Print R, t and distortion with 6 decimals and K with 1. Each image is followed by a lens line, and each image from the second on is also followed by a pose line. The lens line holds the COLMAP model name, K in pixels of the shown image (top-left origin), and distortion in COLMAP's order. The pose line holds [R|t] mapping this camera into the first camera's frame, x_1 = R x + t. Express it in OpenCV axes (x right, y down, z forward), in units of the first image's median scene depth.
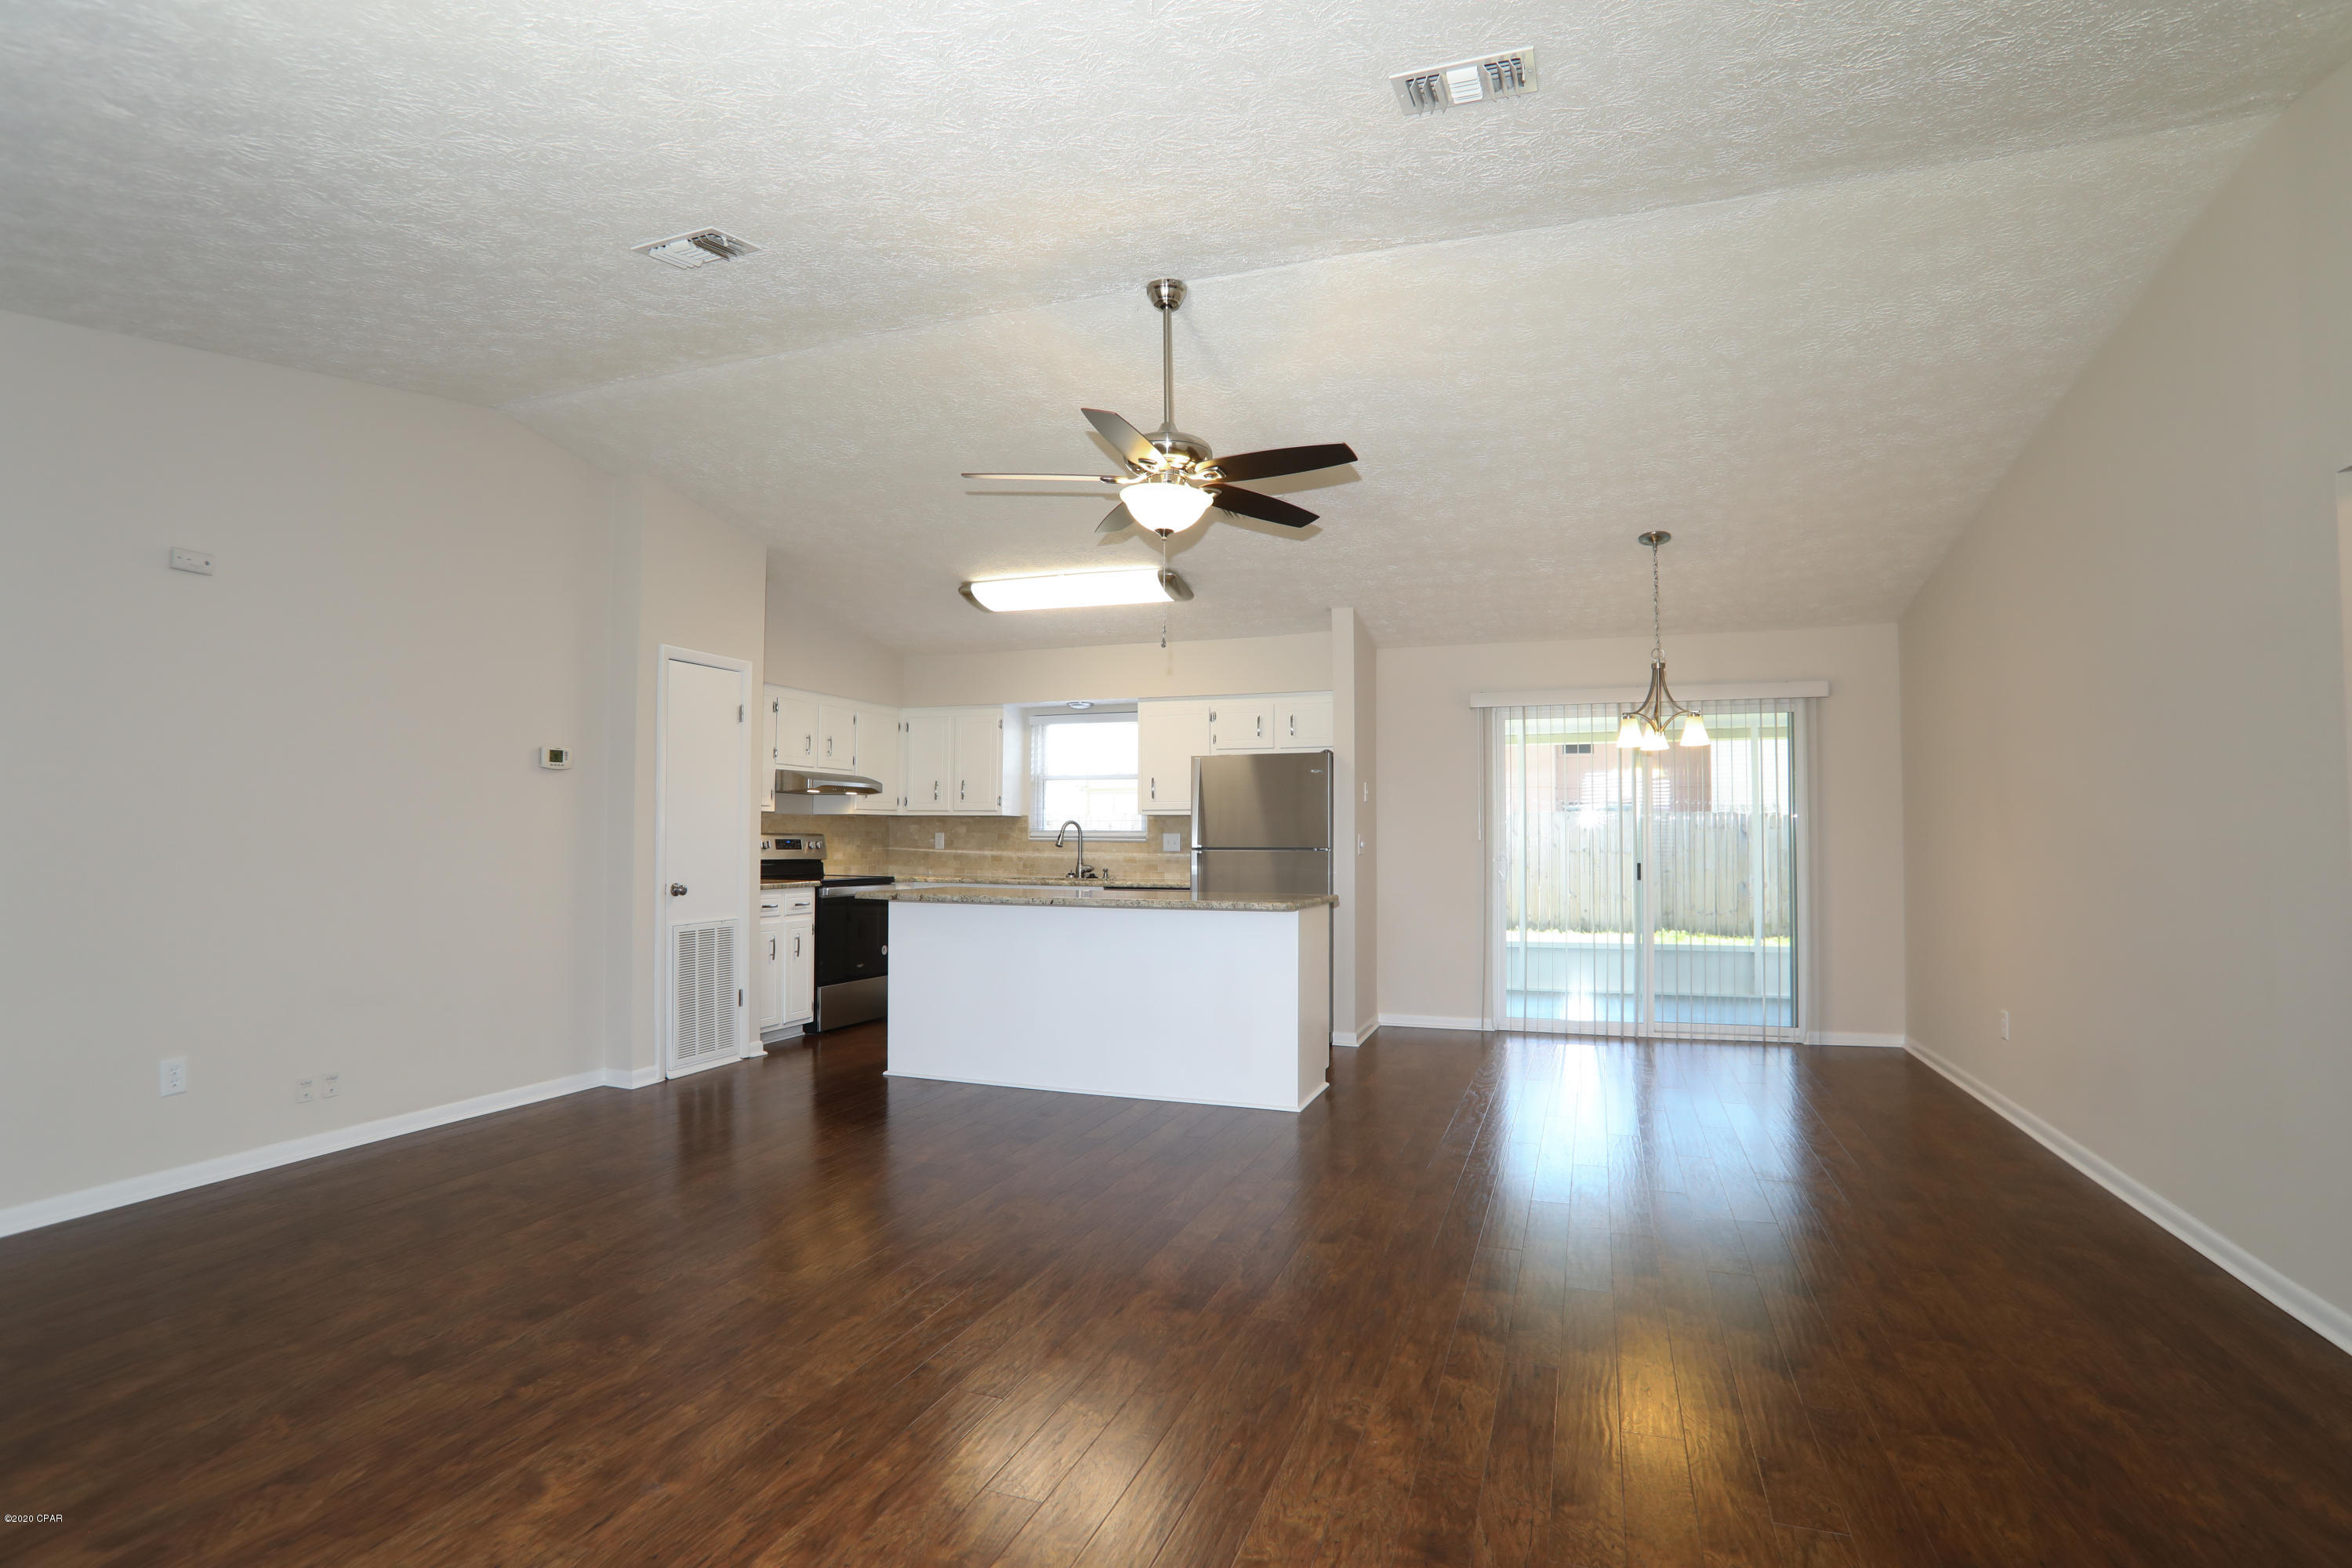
lens RADIAL K [[1159.9, 0, 1178.2], [0, 1159.9, 785.8], [0, 0, 1]] dist [-0.056061, 0.014664]
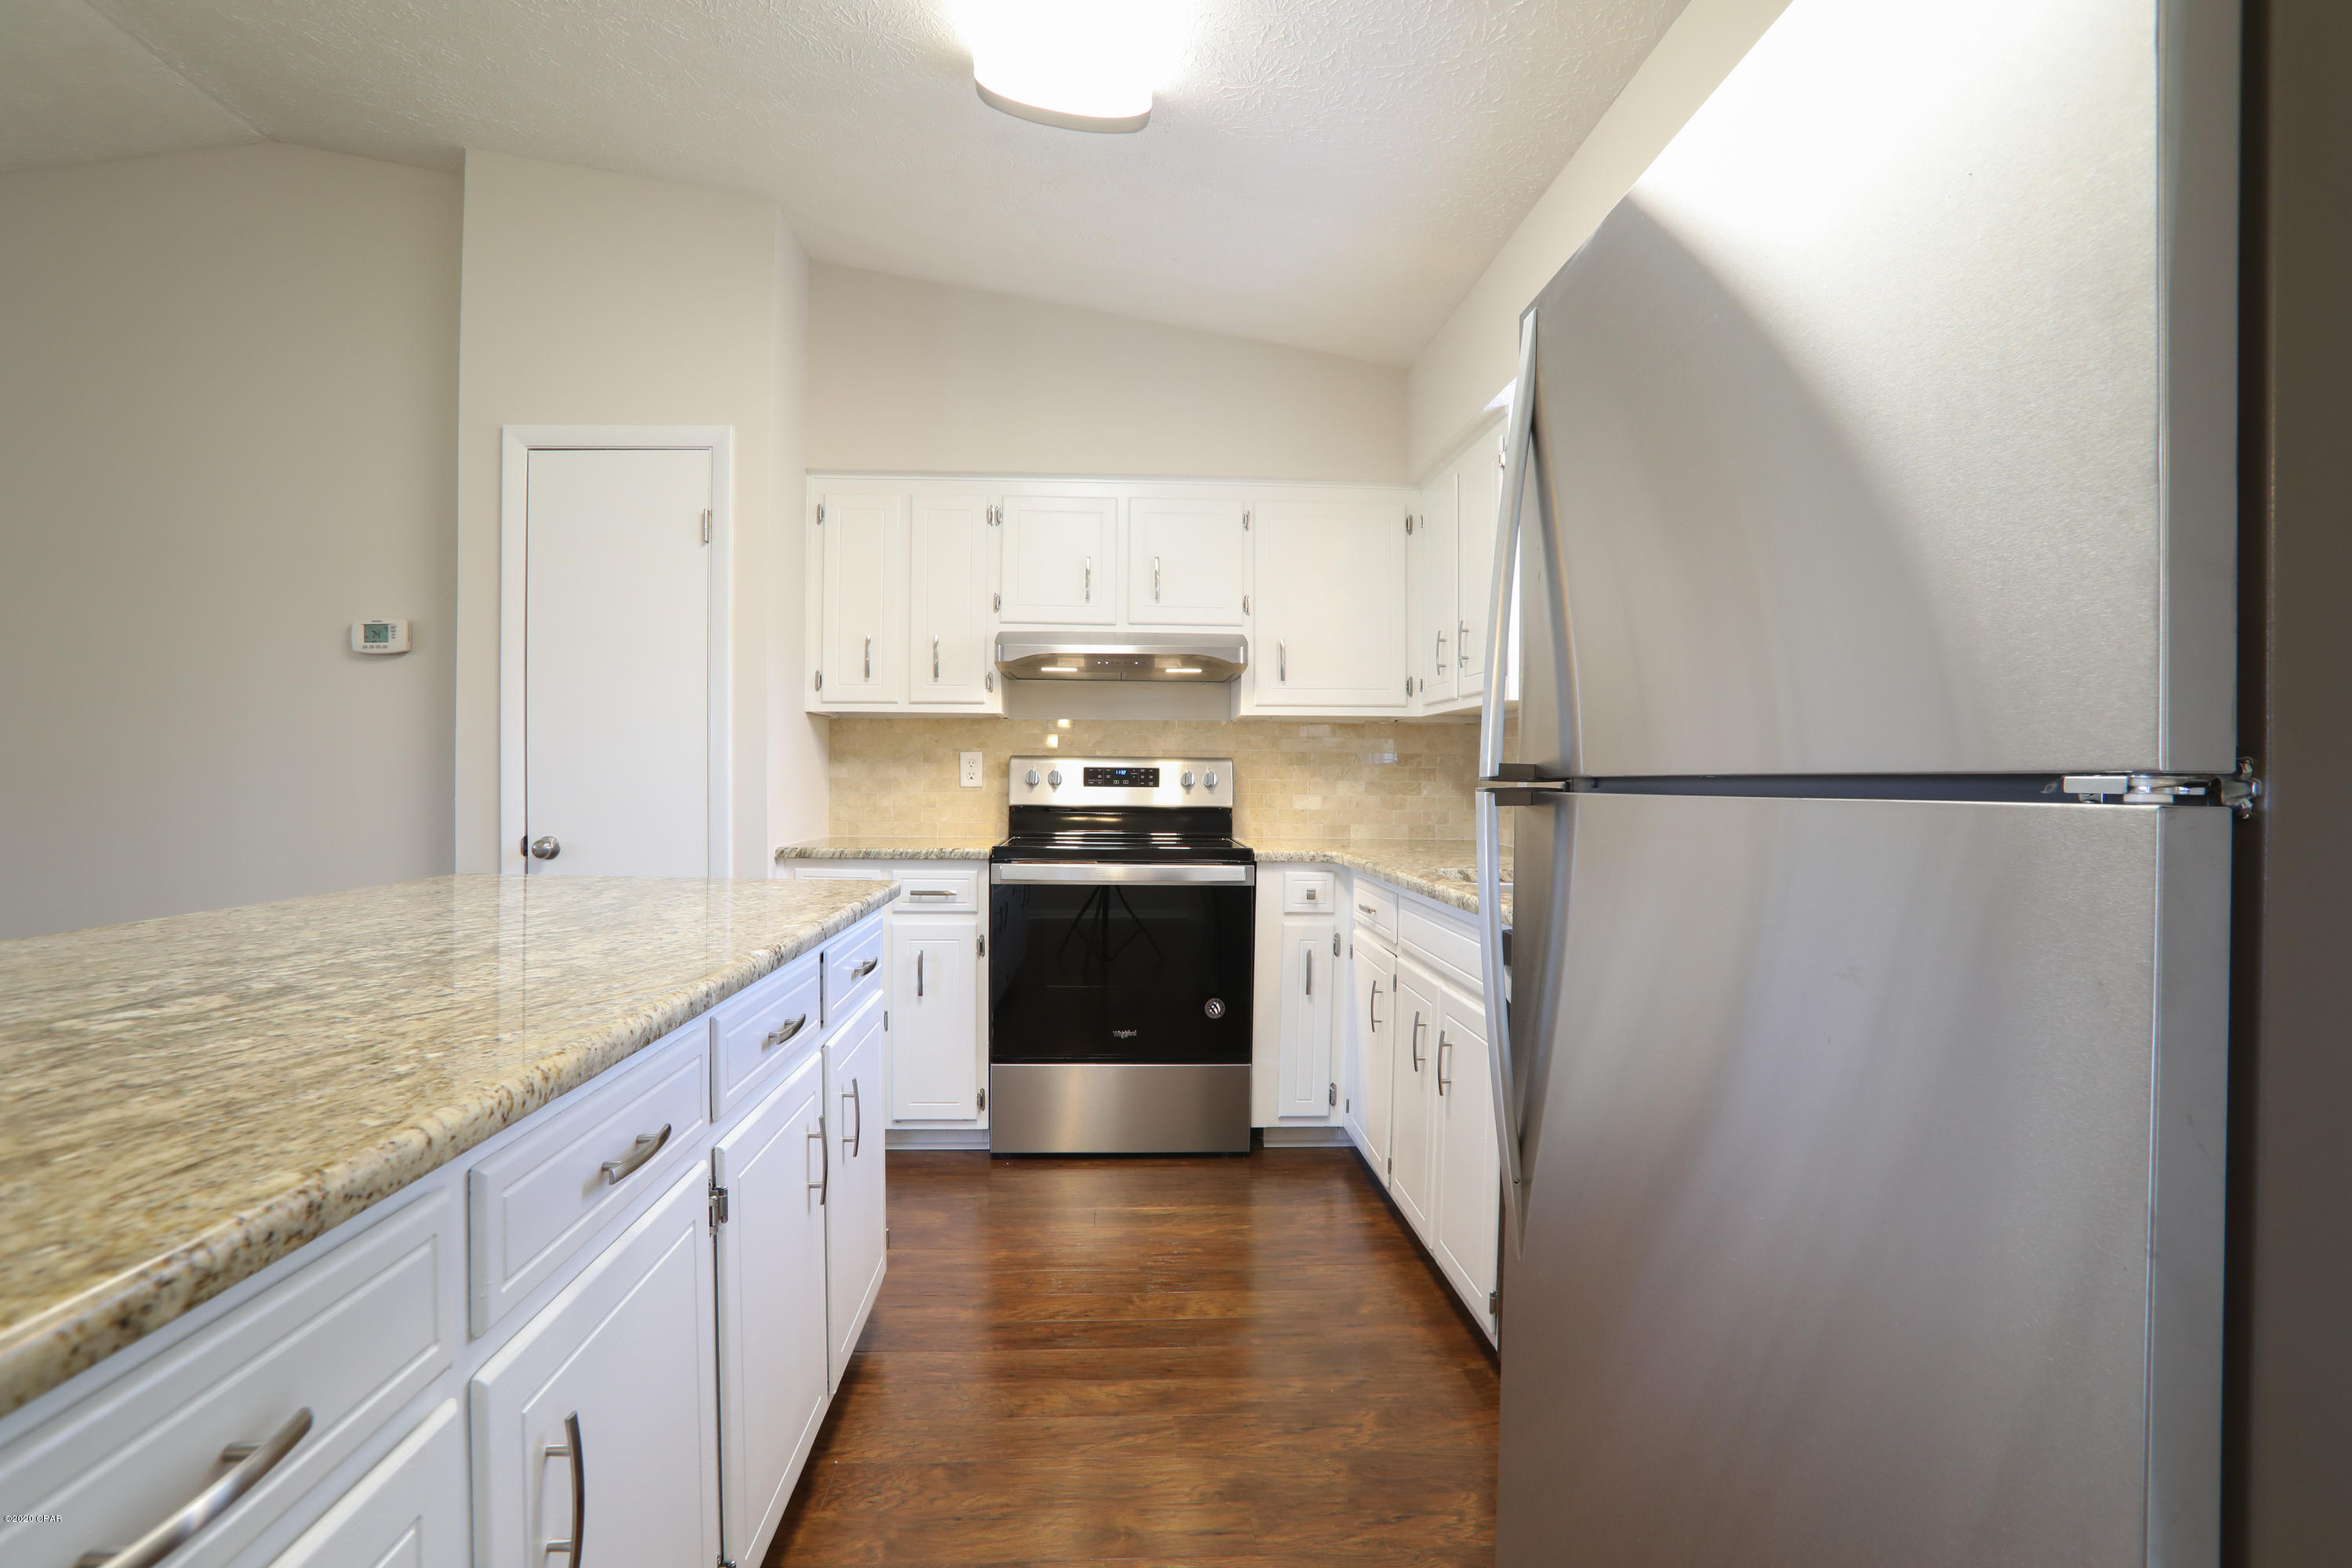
lens RADIAL K [[1159.9, 0, 1174.4], [0, 1159.9, 777.0], [0, 0, 1]] dist [-0.056061, 0.014664]
pose [[0.389807, -0.003766, -0.920889, 0.169679], [0.034887, 0.999334, 0.010680, 0.048335], [0.920236, -0.036290, 0.389679, 0.862482]]
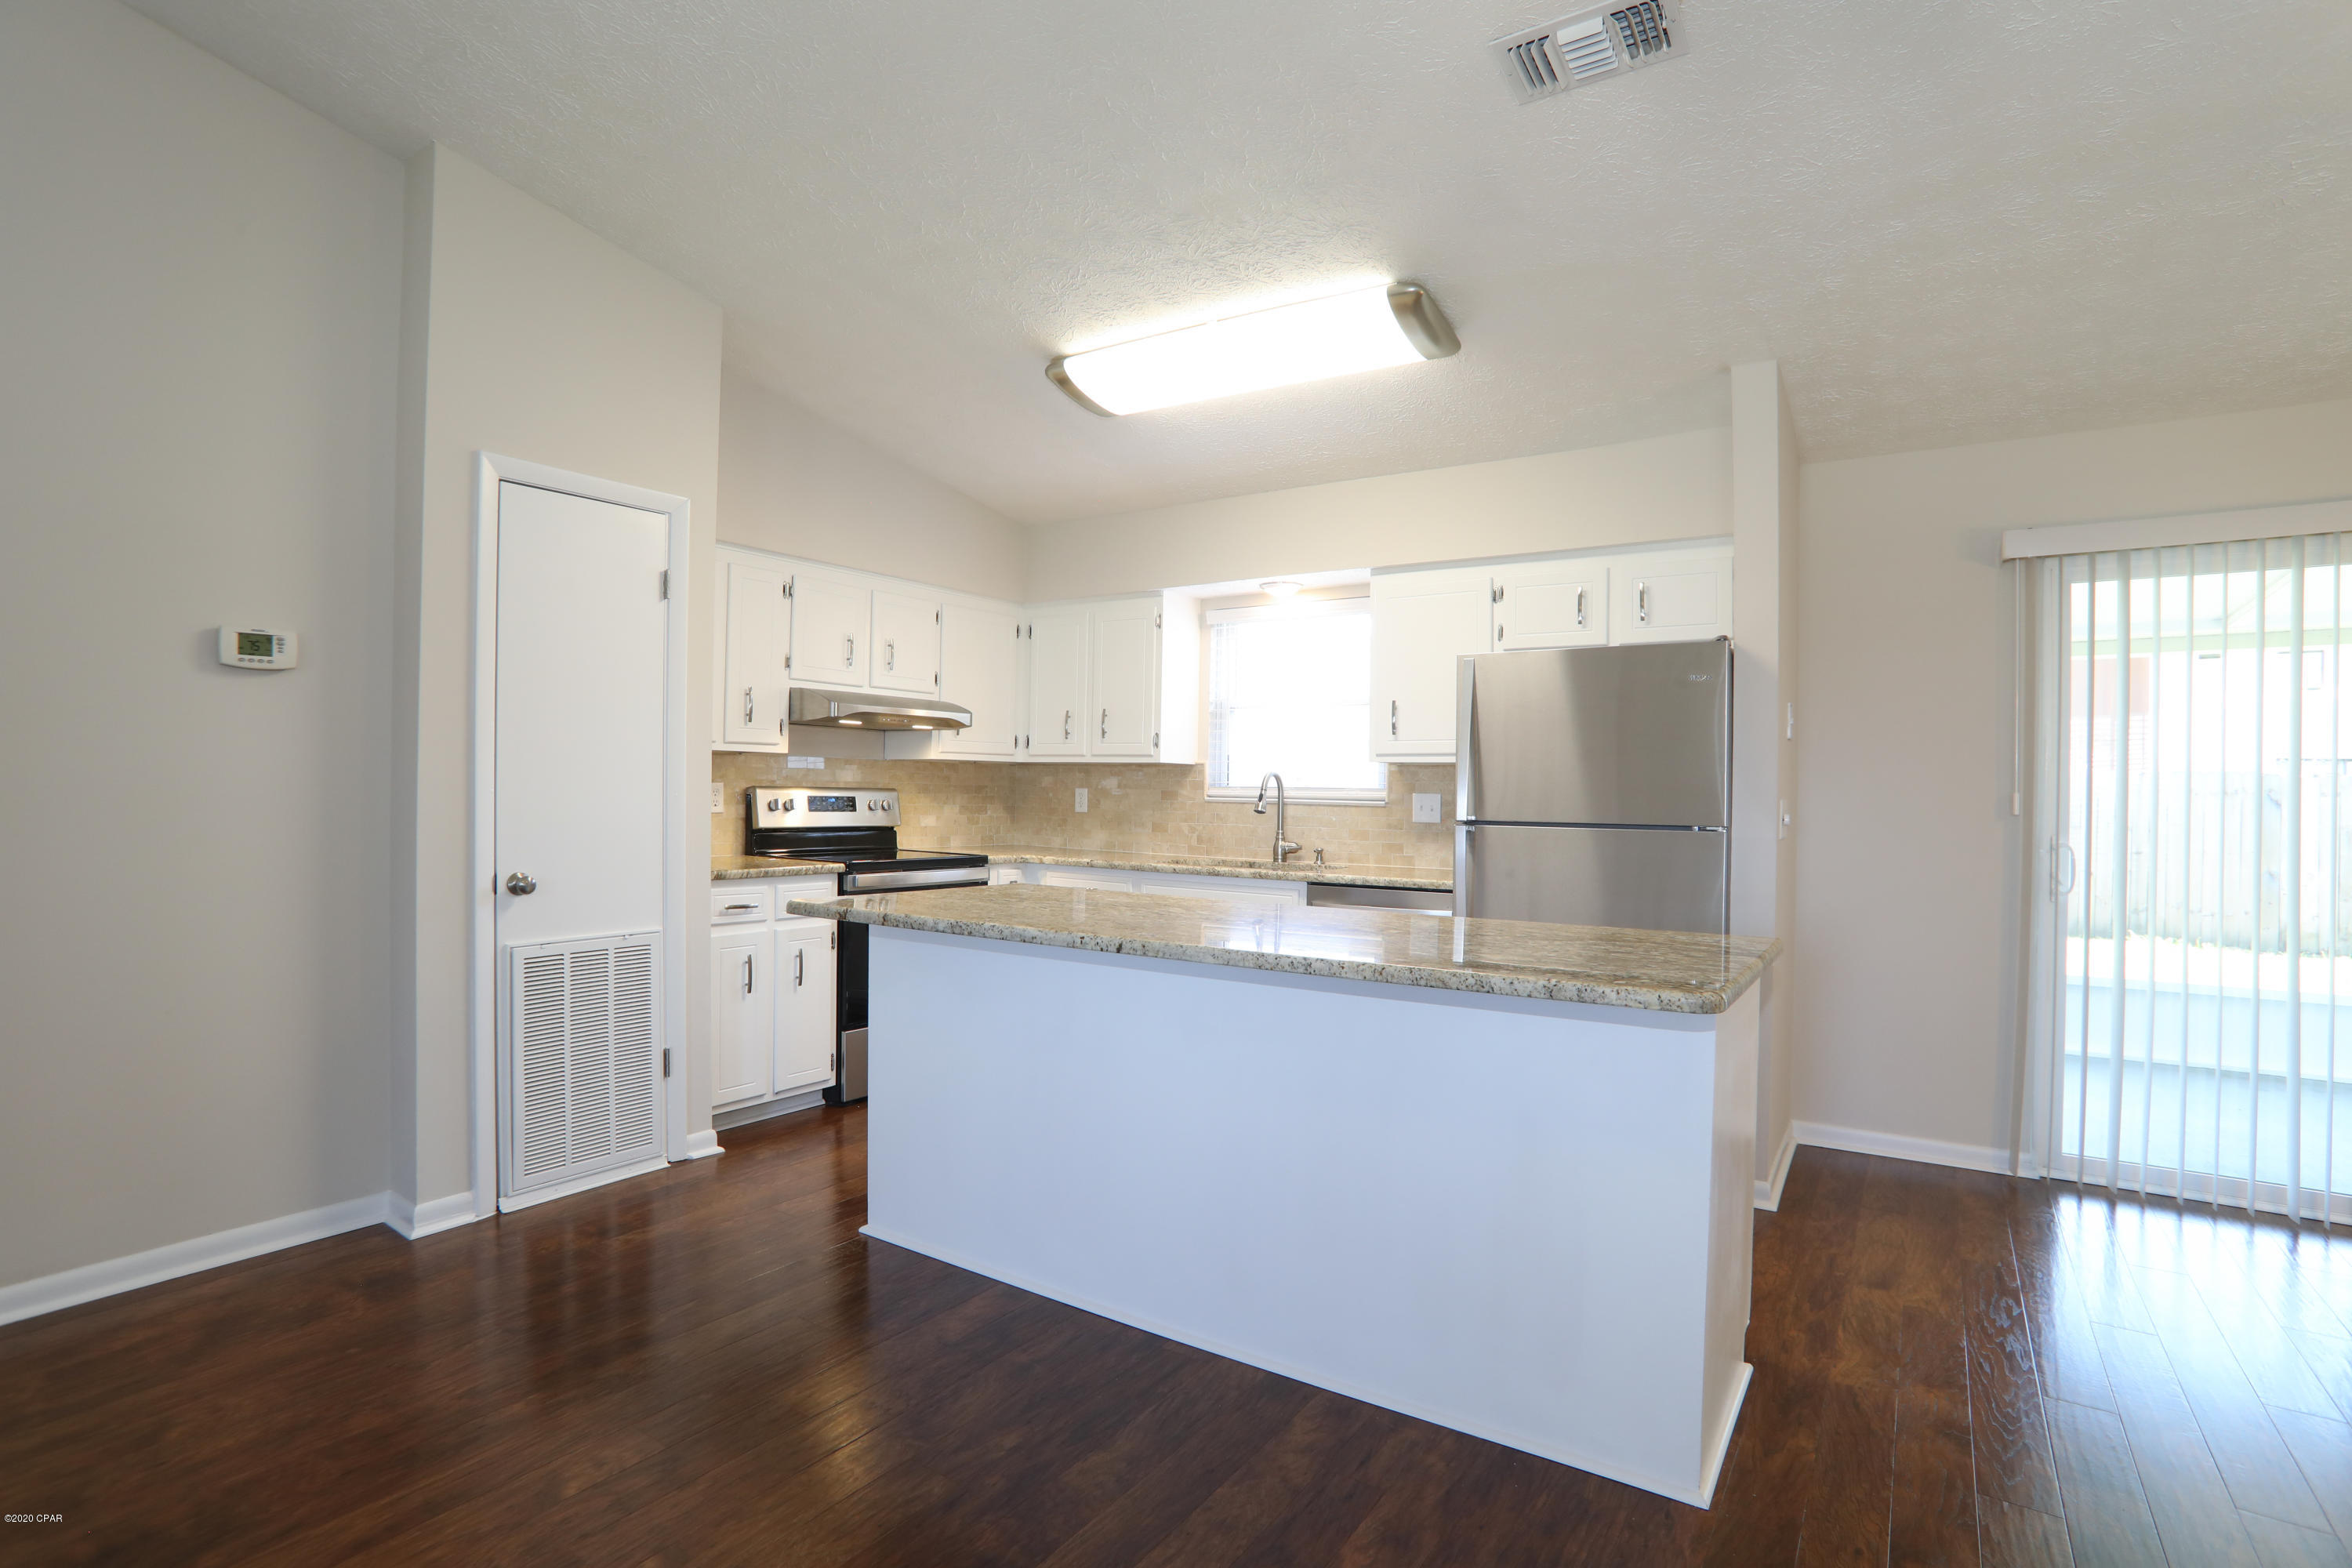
lens RADIAL K [[1159.9, 0, 1176.8], [0, 1159.9, 777.9], [0, 0, 1]] dist [-0.056061, 0.014664]
pose [[0.970273, 0.008577, -0.241859, 0.015529], [-0.001035, 0.999510, 0.031291, 0.015649], [0.242009, -0.030110, 0.969807, 0.427727]]
